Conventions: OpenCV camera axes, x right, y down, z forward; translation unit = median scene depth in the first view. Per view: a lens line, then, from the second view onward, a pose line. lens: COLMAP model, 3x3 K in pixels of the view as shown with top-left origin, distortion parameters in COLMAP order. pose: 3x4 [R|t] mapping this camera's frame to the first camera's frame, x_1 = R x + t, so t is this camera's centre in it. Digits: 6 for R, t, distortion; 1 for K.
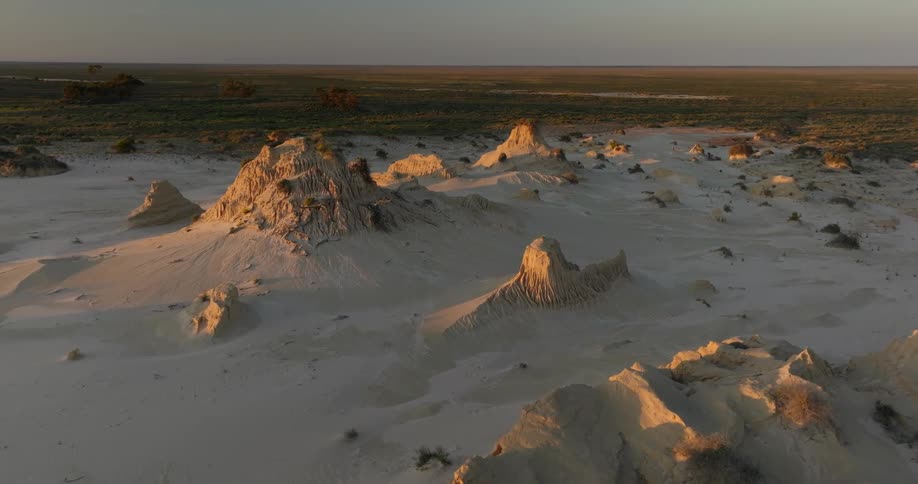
lens RADIAL K [[645.0, 0, 459.0], [0, 645.0, 242.0], [0, 0, 1]] dist [0.005567, 0.003743]
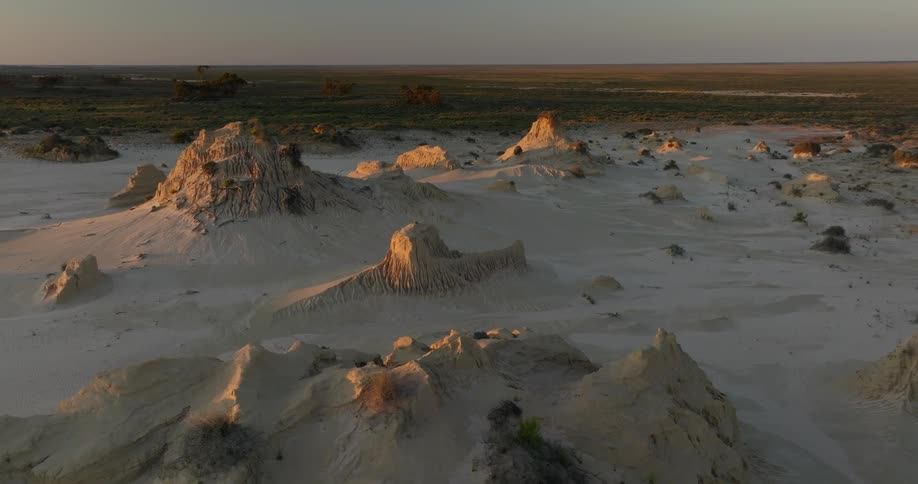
lens RADIAL K [[645.0, 0, 459.0], [0, 645.0, 242.0], [0, 0, 1]] dist [0.005567, 0.003743]
pose [[0.985317, 0.036102, -0.166876, 0.205214], [-0.035980, 0.999345, 0.003760, 0.009183], [0.166902, 0.002299, 0.985971, 0.033328]]
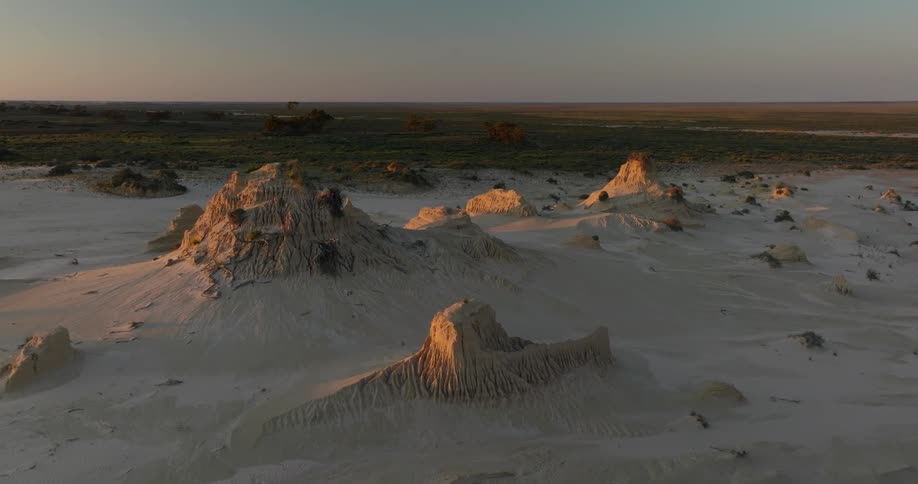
lens RADIAL K [[645.0, 0, 459.0], [0, 645.0, 242.0], [0, 0, 1]] dist [0.005567, 0.003743]
pose [[0.954781, 0.057788, -0.291639, 0.192721], [-0.073795, 0.996294, -0.044178, -0.023932], [0.288005, 0.063702, 0.955508, 0.167439]]
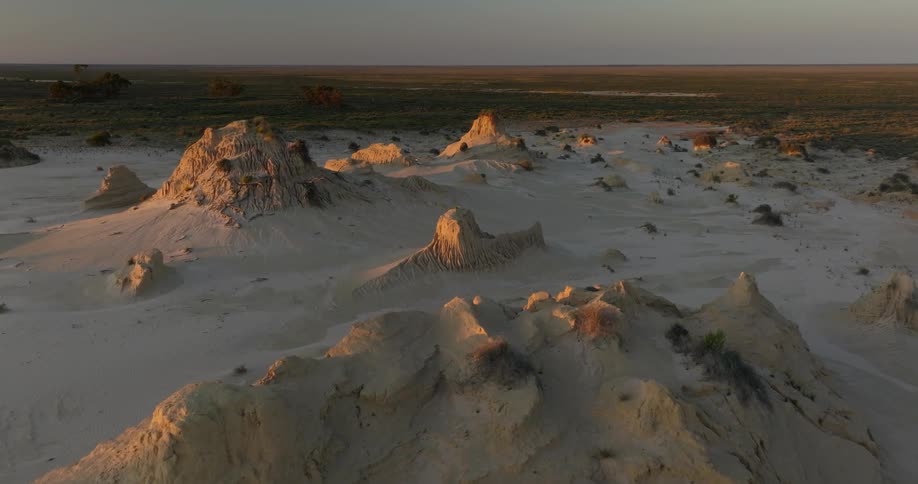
lens RADIAL K [[645.0, 0, 459.0], [0, 645.0, 242.0], [0, 0, 1]] dist [0.005567, 0.003743]
pose [[0.999963, -0.006257, 0.005909, 0.073530], [0.006256, 0.999980, 0.000135, 0.028512], [-0.005909, -0.000098, 0.999983, -0.041332]]
